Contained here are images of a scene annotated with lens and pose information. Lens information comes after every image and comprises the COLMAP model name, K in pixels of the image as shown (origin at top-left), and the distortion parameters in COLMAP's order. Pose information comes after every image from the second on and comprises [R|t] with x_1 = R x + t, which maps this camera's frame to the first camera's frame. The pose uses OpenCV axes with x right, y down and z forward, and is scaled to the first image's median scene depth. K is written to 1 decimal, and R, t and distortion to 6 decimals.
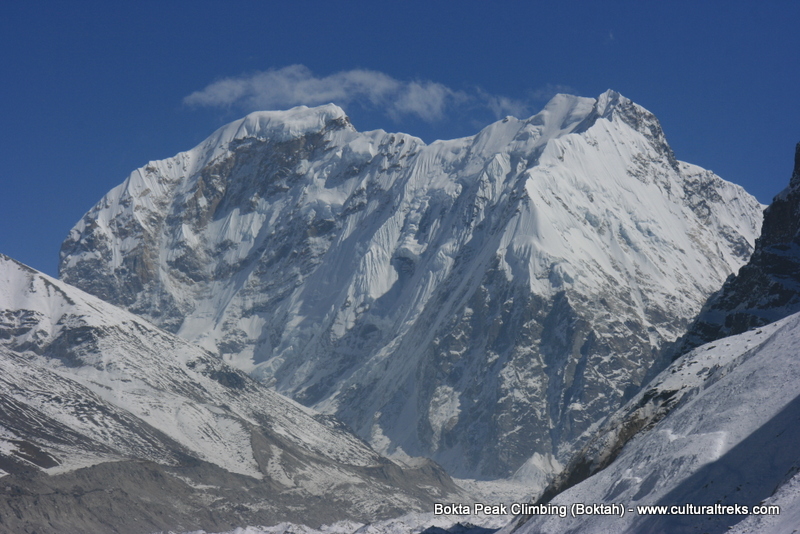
lens RADIAL K [[3441.5, 0, 397.5], [0, 3441.5, 267.8], [0, 0, 1]] dist [1.054269, 0.000000]
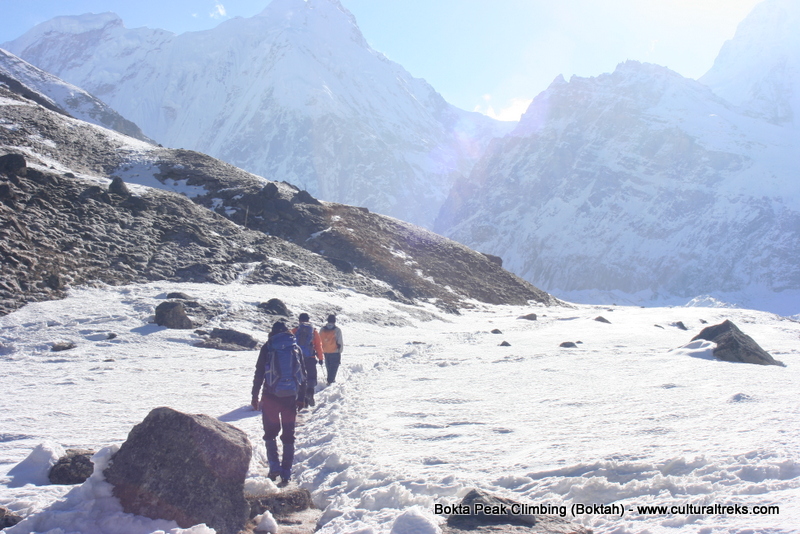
lens RADIAL K [[1289.2, 0, 401.2], [0, 1289.2, 266.7], [0, 0, 1]] dist [-0.185212, 0.000000]
pose [[0.967962, 0.001872, 0.251090, -0.043108], [-0.018681, 0.997738, 0.064578, 0.031146], [-0.250401, -0.067200, 0.965807, 0.537828]]
